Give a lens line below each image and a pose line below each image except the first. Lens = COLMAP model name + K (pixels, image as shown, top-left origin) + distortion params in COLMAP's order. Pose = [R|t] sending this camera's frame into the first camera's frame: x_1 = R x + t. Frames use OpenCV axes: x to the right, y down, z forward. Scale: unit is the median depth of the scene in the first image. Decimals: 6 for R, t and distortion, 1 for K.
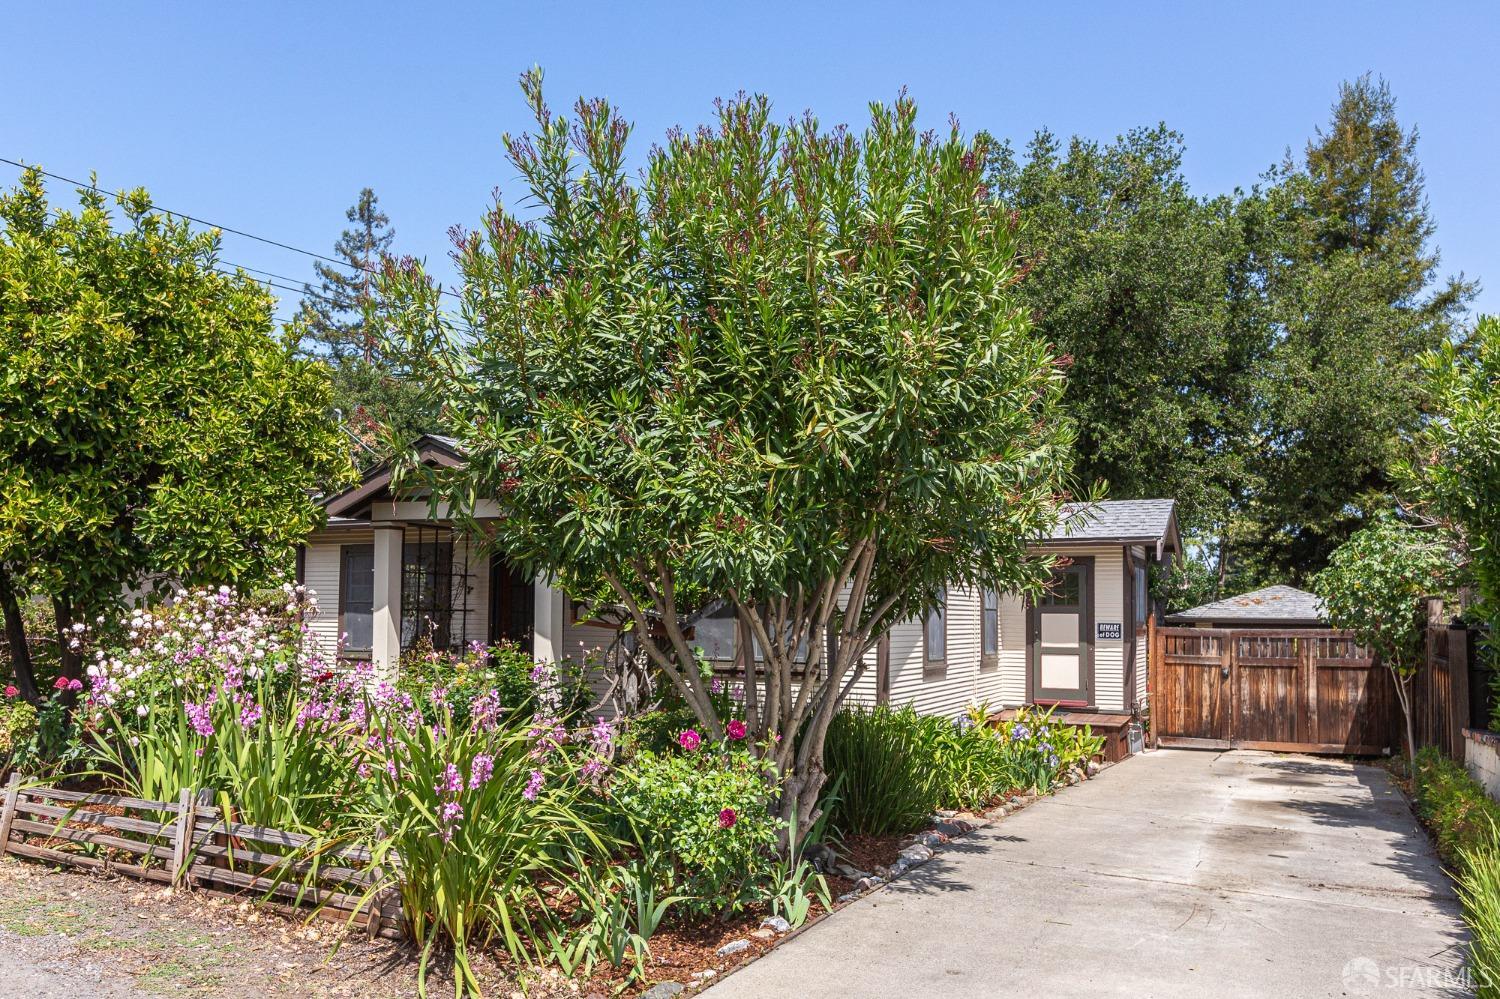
lens RADIAL K [[1229.7, 0, 750.0], [0, 1229.7, 499.5], [0, 0, 1]] dist [-0.002539, 0.006897]
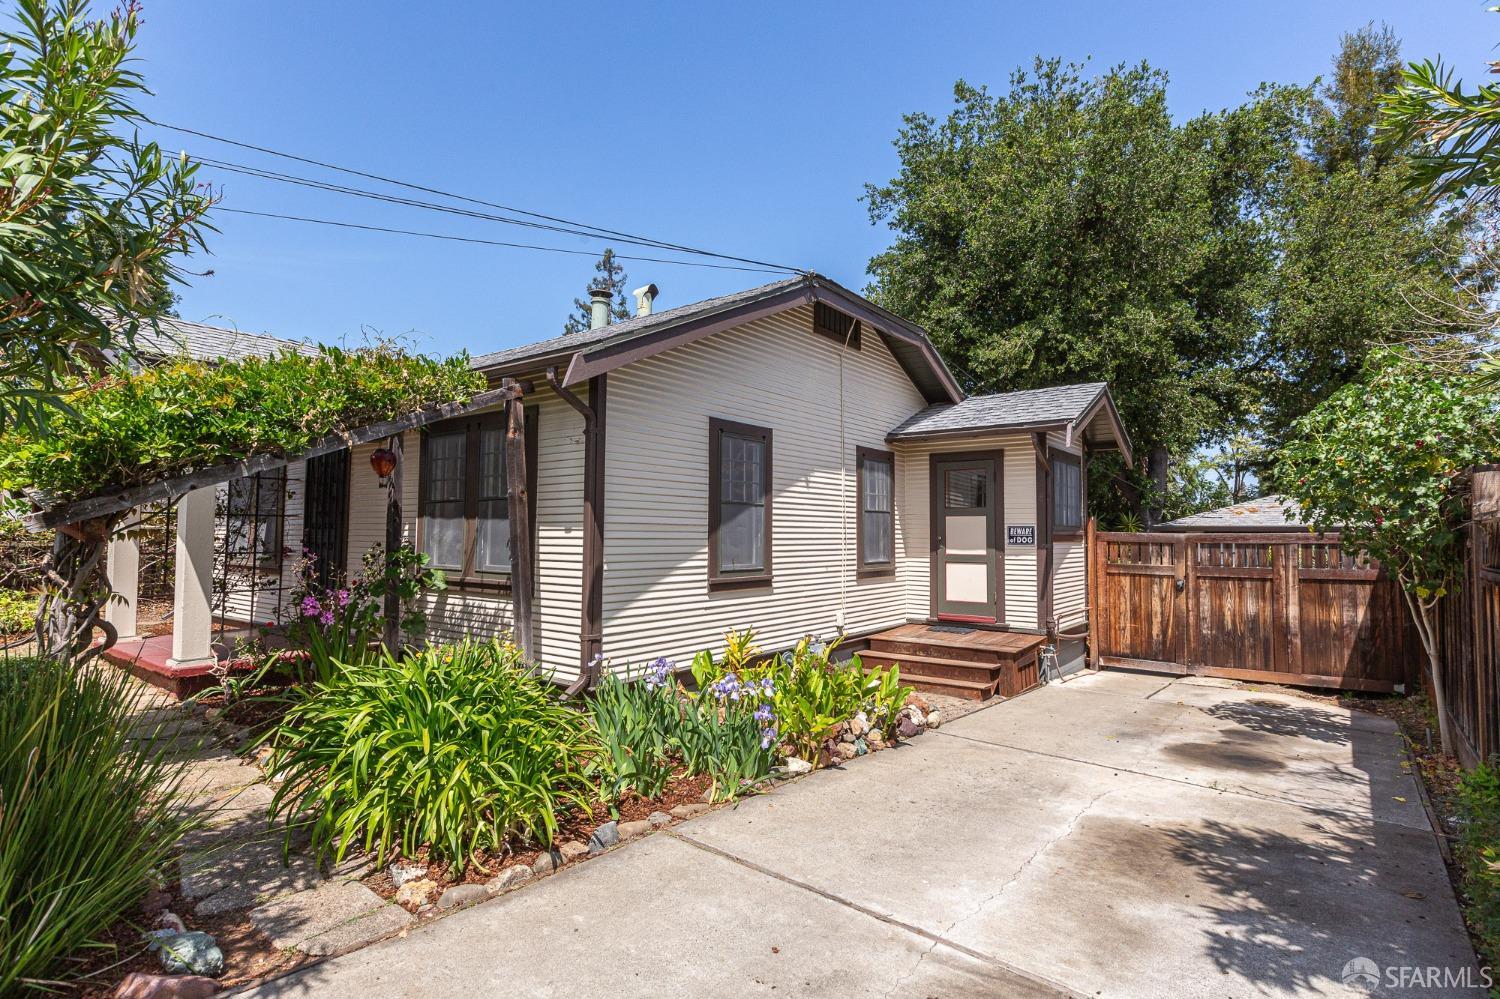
lens RADIAL K [[777.3, 0, 750.6], [0, 777.3, 465.8], [0, 0, 1]] dist [0.002503, -0.001711]
pose [[0.975552, -0.023667, -0.218493, 0.220497], [0.024897, 0.999686, 0.002879, 0.050462], [0.218356, -0.008248, 0.975834, 0.417343]]
